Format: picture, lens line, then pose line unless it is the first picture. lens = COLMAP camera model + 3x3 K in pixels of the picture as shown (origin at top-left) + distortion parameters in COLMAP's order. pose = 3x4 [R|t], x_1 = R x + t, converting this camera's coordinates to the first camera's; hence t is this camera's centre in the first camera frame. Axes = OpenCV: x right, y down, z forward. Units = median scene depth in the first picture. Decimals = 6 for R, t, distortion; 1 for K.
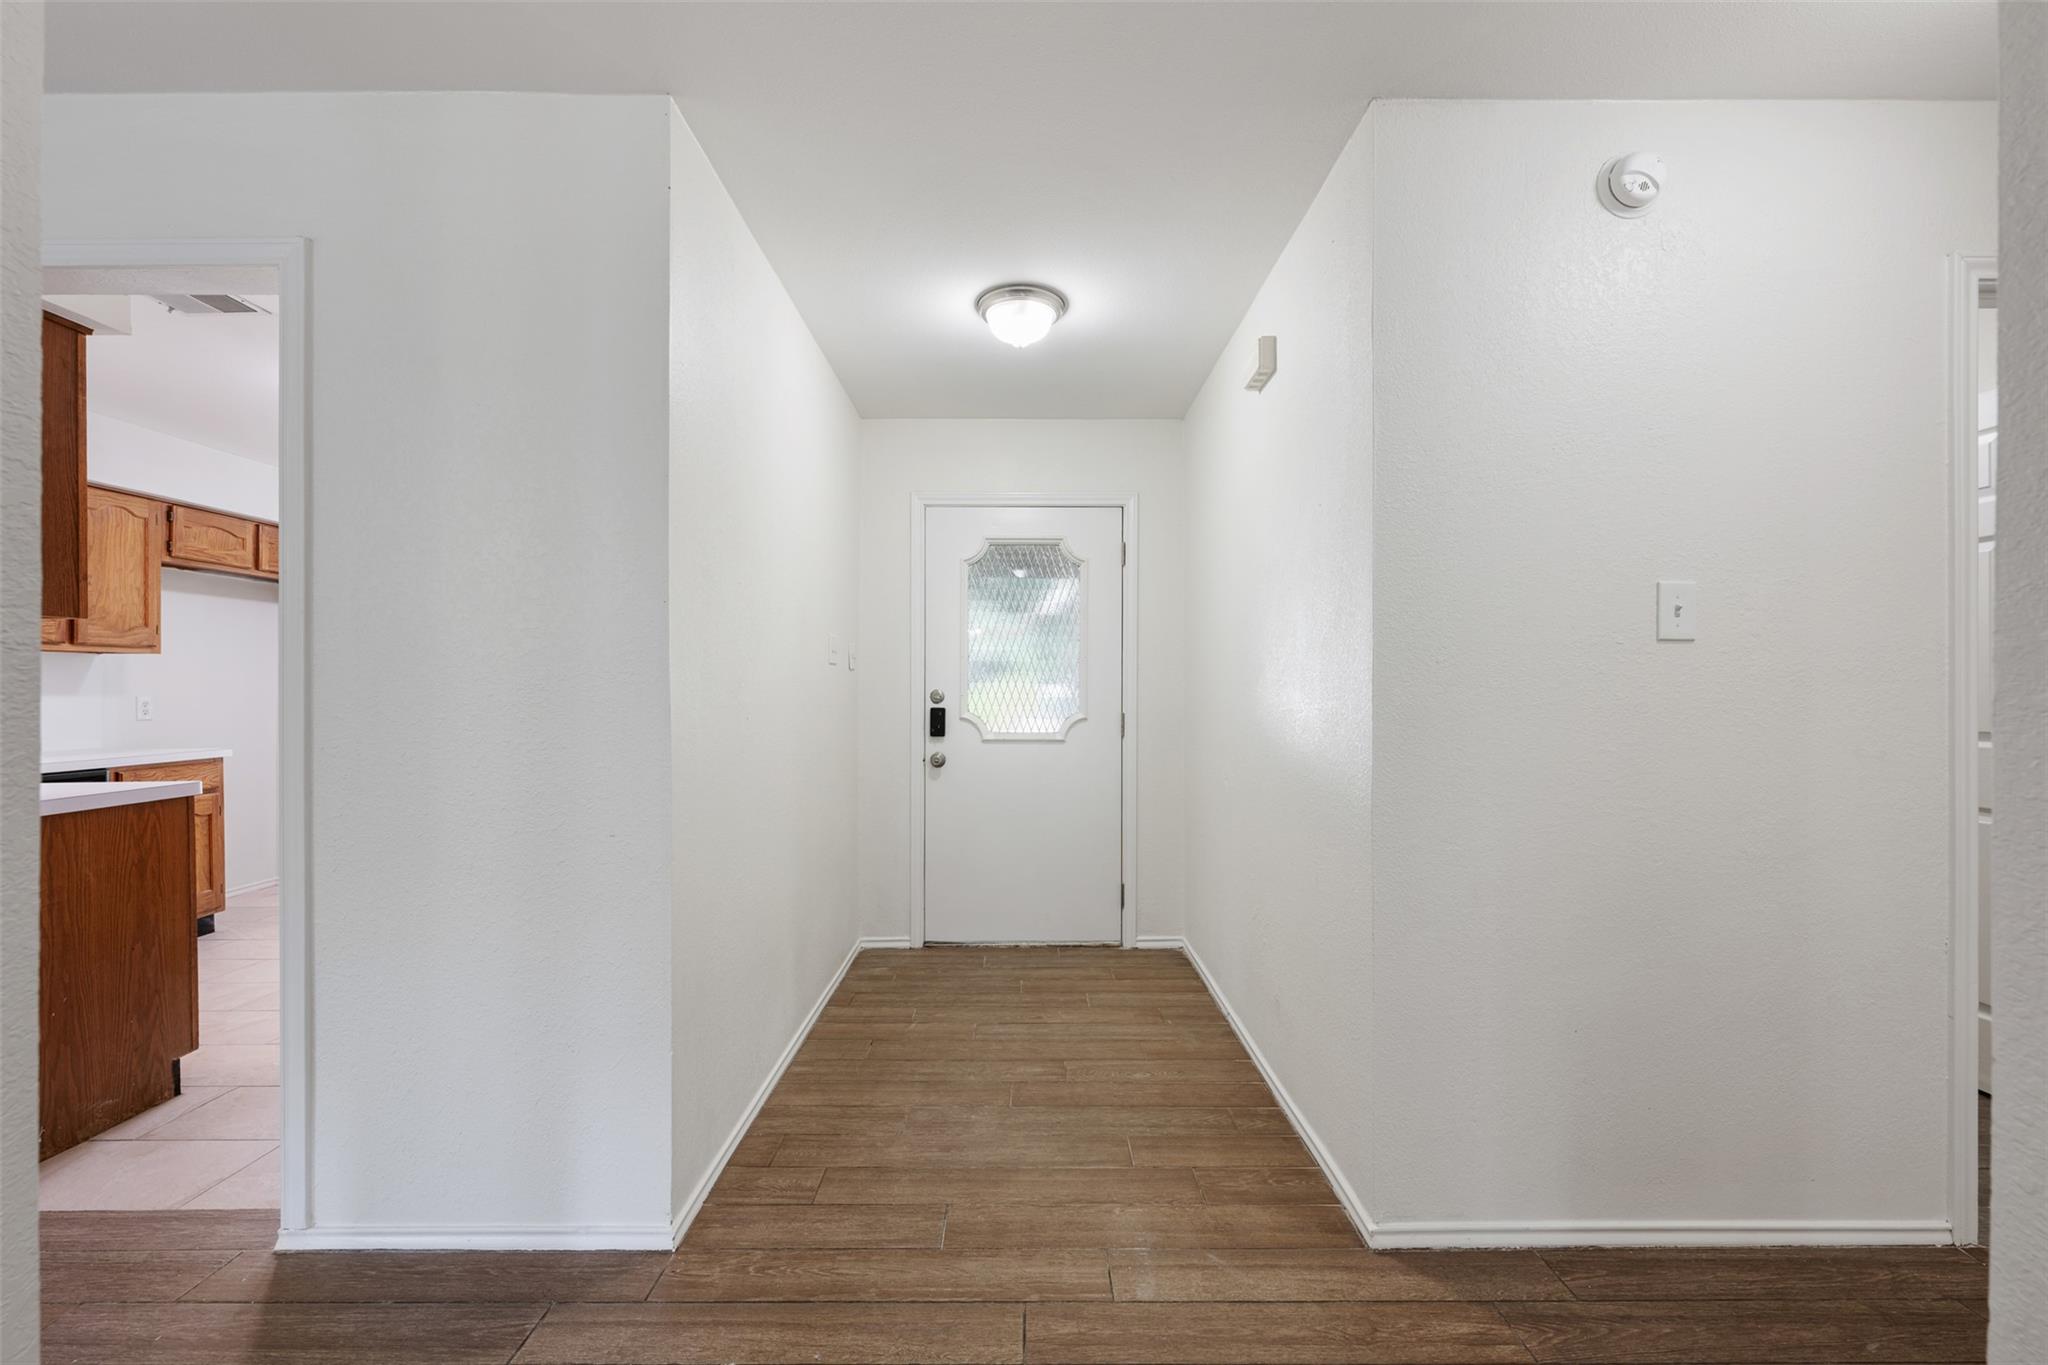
lens RADIAL K [[828.0, 0, 1008.2], [0, 828.0, 689.3], [0, 0, 1]] dist [-0.000526, 0.000009]
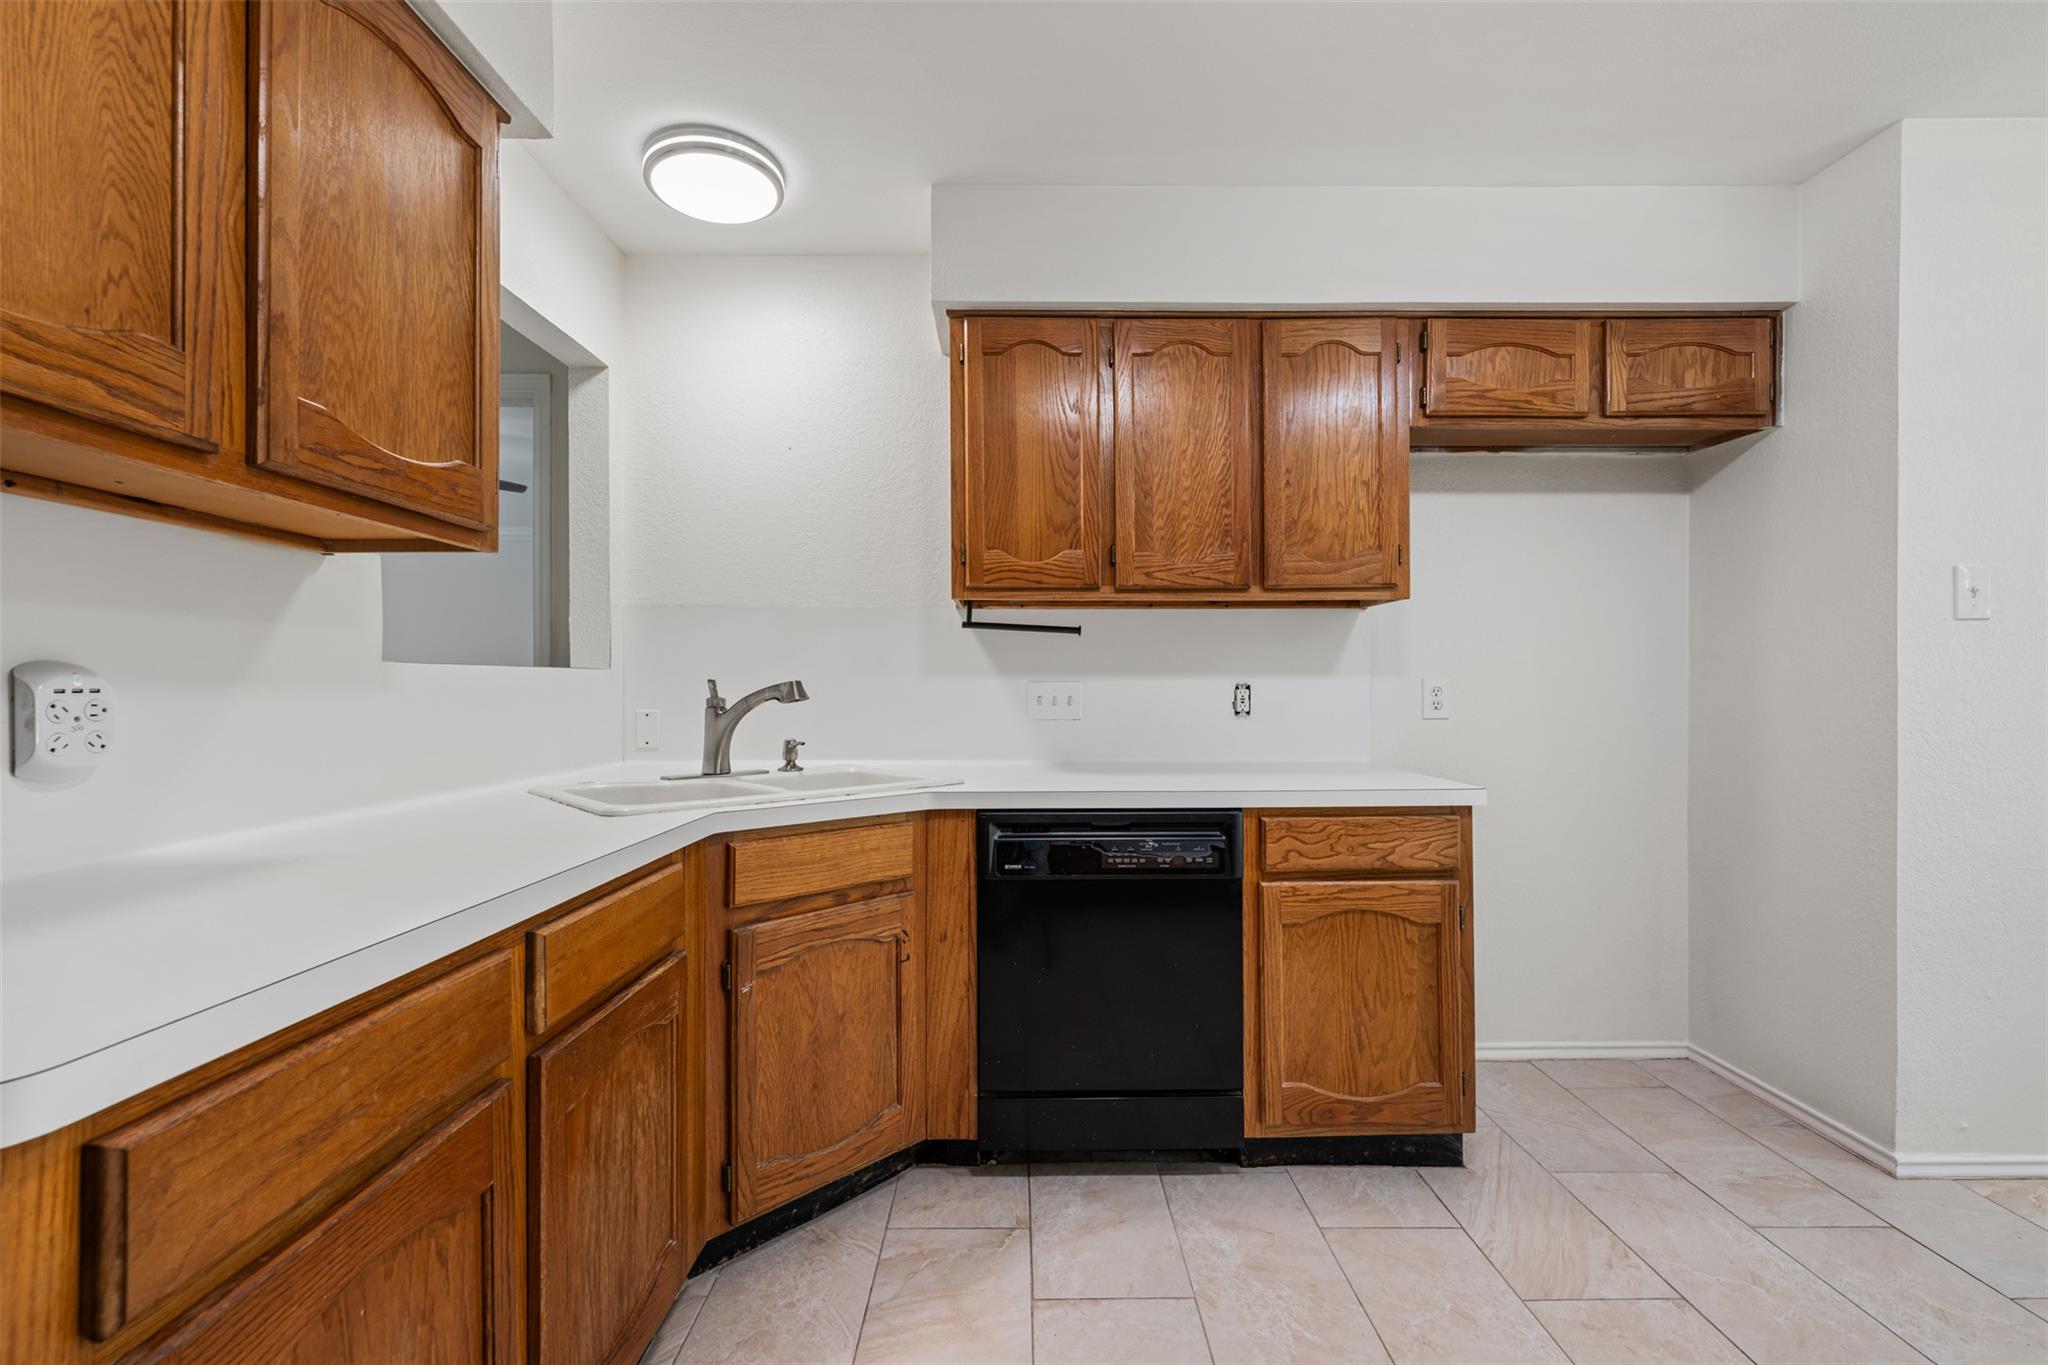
lens RADIAL K [[839.4, 0, 1037.1], [0, 839.4, 685.1], [0, 0, 1]] dist [-0.000280, -0.000014]
pose [[0.007486, 0.002513, -0.999969, -0.473828], [0.000155, 0.999997, 0.002515, 0.012287], [0.999972, -0.000174, 0.007486, 0.750185]]
